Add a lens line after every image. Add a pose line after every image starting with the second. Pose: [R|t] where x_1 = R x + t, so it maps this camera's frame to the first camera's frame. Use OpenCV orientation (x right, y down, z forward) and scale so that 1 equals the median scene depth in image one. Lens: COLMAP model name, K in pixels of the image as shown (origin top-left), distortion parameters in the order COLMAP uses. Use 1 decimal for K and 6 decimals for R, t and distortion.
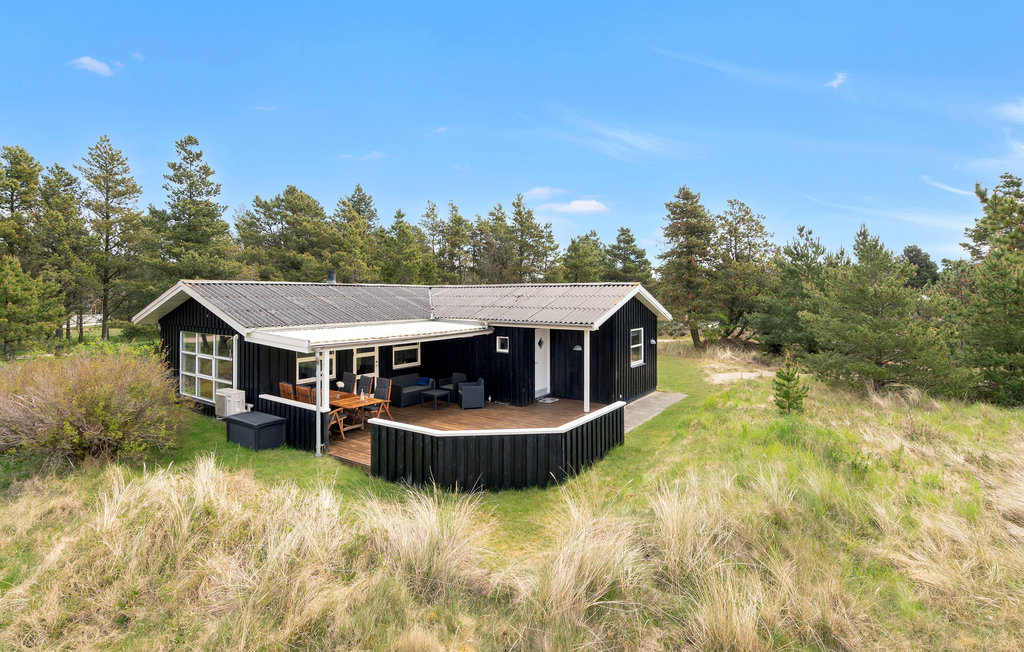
lens RADIAL K [[481.0, 0, 509.3], [0, 481.0, 318.5], [0, 0, 1]] dist [-0.007107, -0.000608]
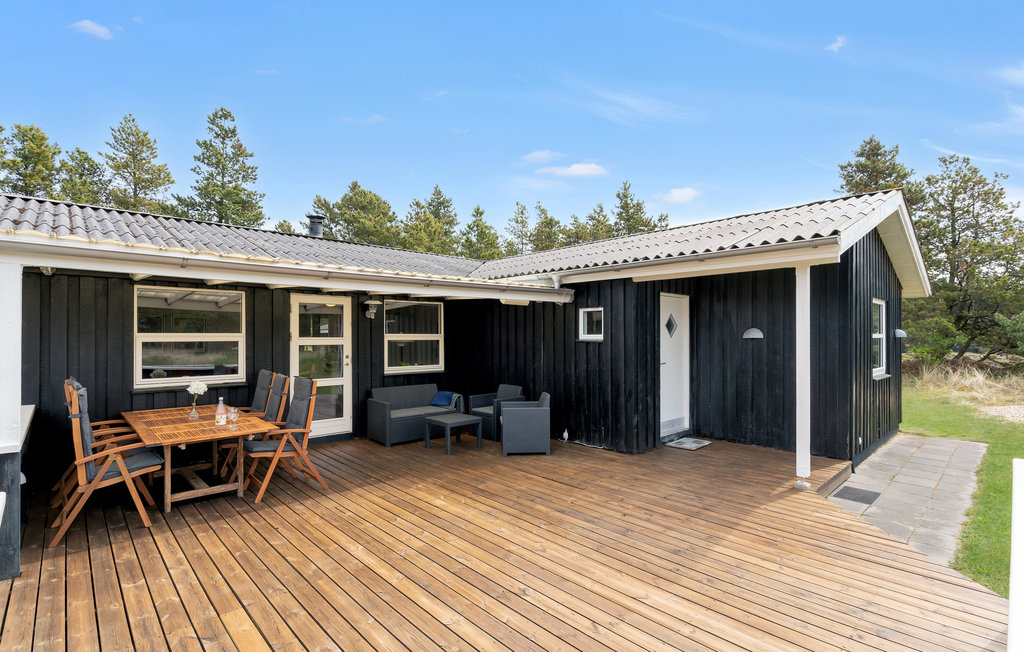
lens RADIAL K [[473.9, 0, 525.3], [0, 473.9, 355.5], [0, 0, 1]] dist [0.000214, 0.000082]
pose [[0.982914, 0.004931, -0.184001, 0.008293], [-0.006075, 0.999966, -0.005656, 0.083851], [0.183966, 0.006677, 0.982910, 0.490331]]
